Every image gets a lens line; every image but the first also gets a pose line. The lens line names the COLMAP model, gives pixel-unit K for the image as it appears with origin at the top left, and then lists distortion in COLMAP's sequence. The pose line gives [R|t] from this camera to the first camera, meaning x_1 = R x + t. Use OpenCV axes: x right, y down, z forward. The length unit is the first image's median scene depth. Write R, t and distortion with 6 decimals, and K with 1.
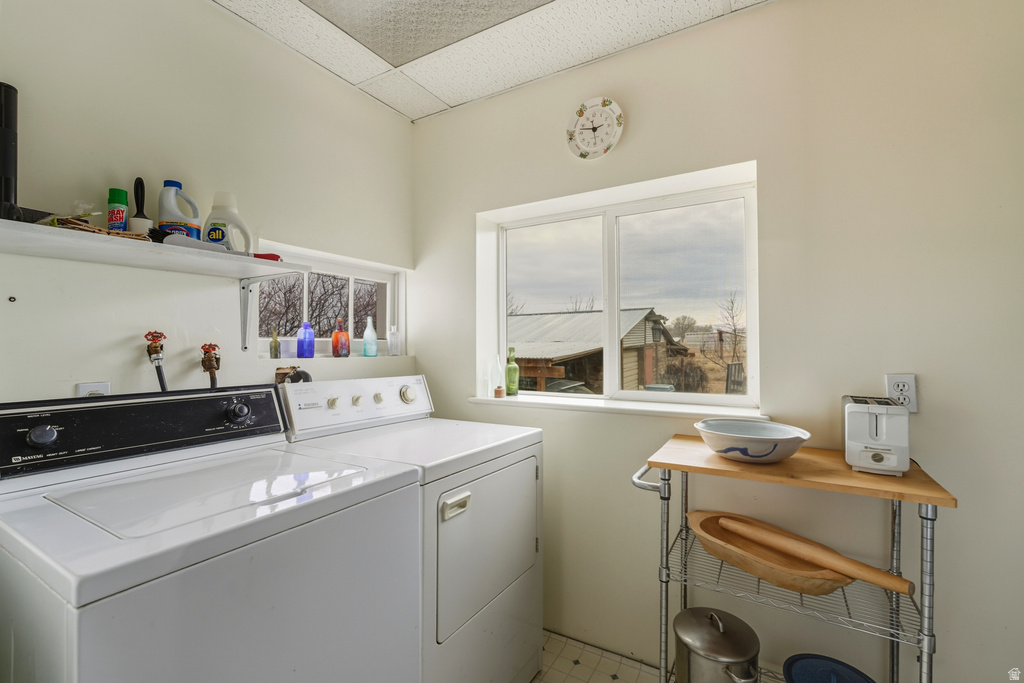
lens RADIAL K [[449.4, 0, 509.5], [0, 449.4, 340.7], [0, 0, 1]] dist [-0.000087, 0.000093]
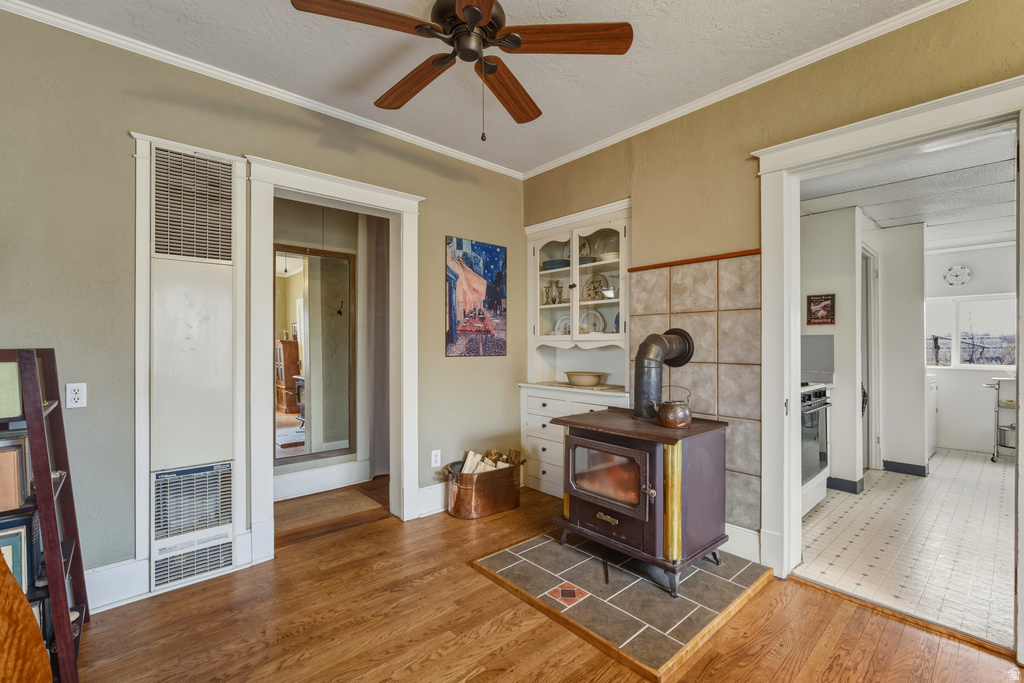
lens RADIAL K [[449.4, 0, 514.9], [0, 449.4, 342.4], [0, 0, 1]] dist [-0.000087, 0.000093]
pose [[0.955326, 0.008114, -0.295443, -0.446725], [-0.009529, 0.999949, -0.003351, 0.002766], [0.295400, 0.006016, 0.955355, -0.703309]]
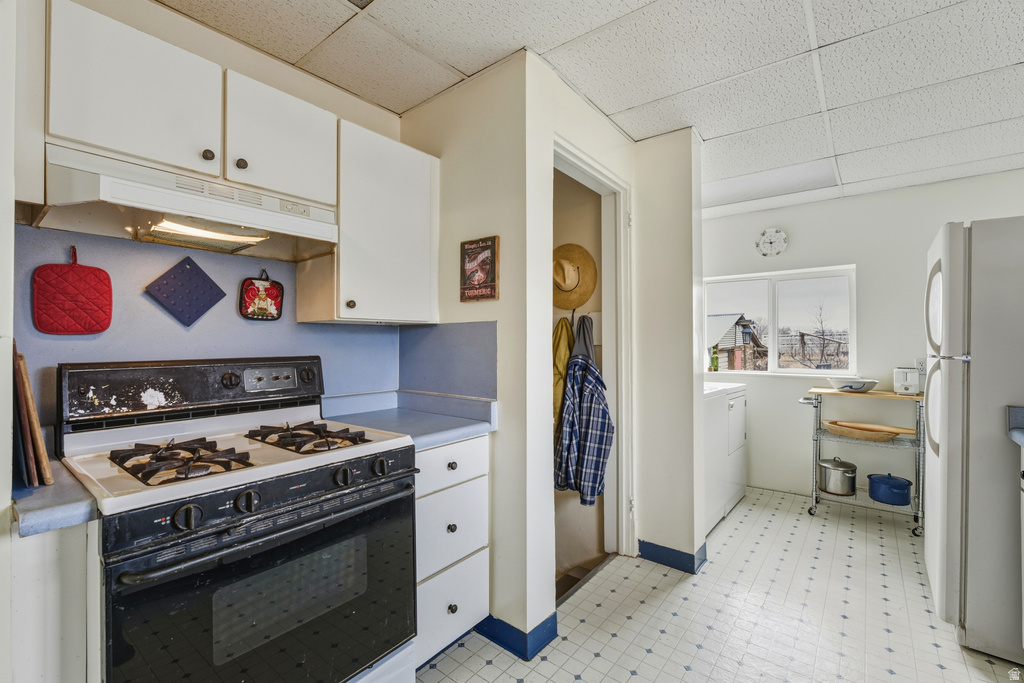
lens RADIAL K [[449.4, 0, 512.7], [0, 449.4, 340.1], [0, 0, 1]] dist [-0.000087, 0.000093]
pose [[0.991721, 0.006127, -0.128262, -0.189487], [-0.006598, 0.999973, -0.003248, -0.000126], [0.128239, 0.004067, 0.991735, -0.318549]]
